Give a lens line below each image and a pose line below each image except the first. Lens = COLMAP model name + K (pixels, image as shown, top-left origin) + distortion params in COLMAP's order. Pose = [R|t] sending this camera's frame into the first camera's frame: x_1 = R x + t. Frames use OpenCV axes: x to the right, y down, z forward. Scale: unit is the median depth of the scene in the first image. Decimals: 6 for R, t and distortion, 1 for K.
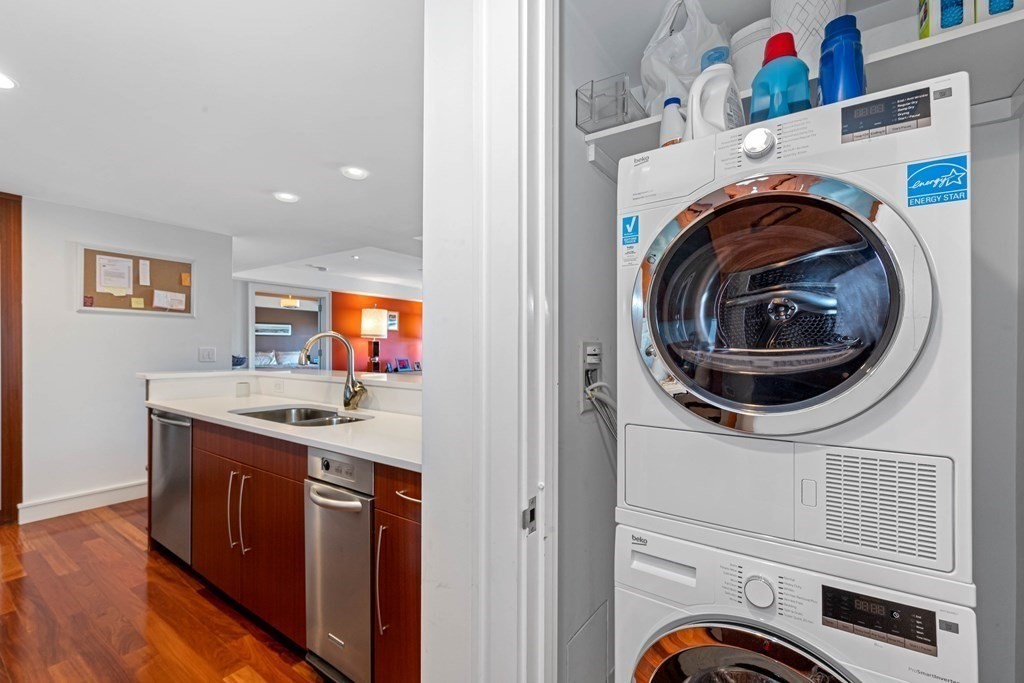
lens RADIAL K [[436.6, 0, 499.3], [0, 436.6, 347.9], [0, 0, 1]] dist [-0.002479, -0.000330]
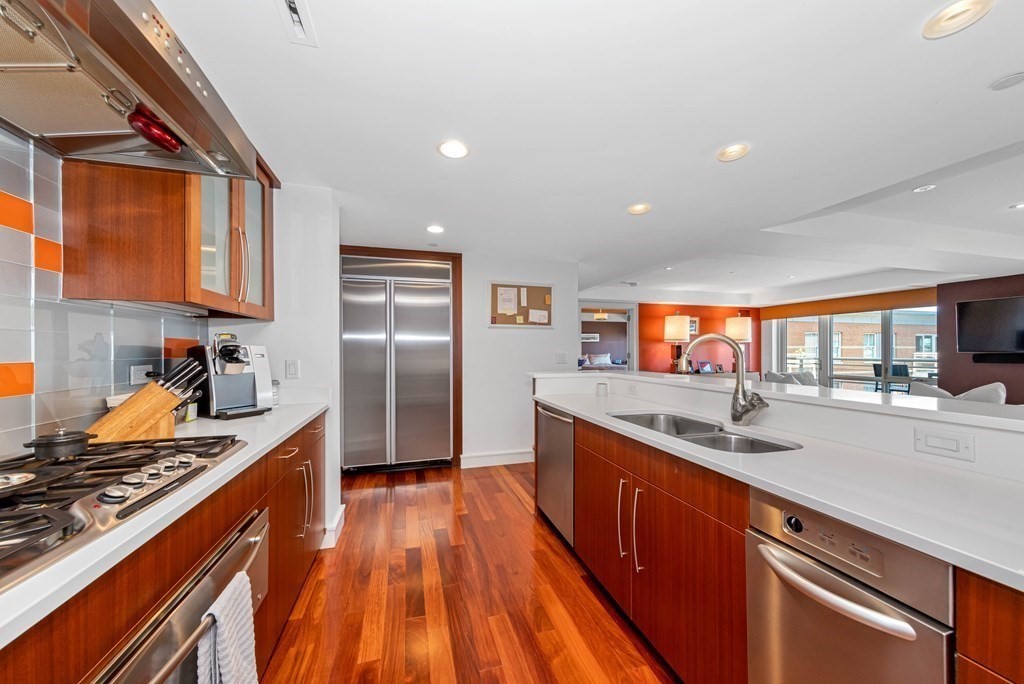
lens RADIAL K [[344.8, 0, 506.9], [0, 344.8, 345.5], [0, 0, 1]] dist [0.000325, 0.000099]
pose [[0.779651, -0.016348, -0.626001, -0.213182], [0.005868, 0.999806, -0.018801, -0.002575], [0.626187, 0.010985, 0.779596, 0.152191]]
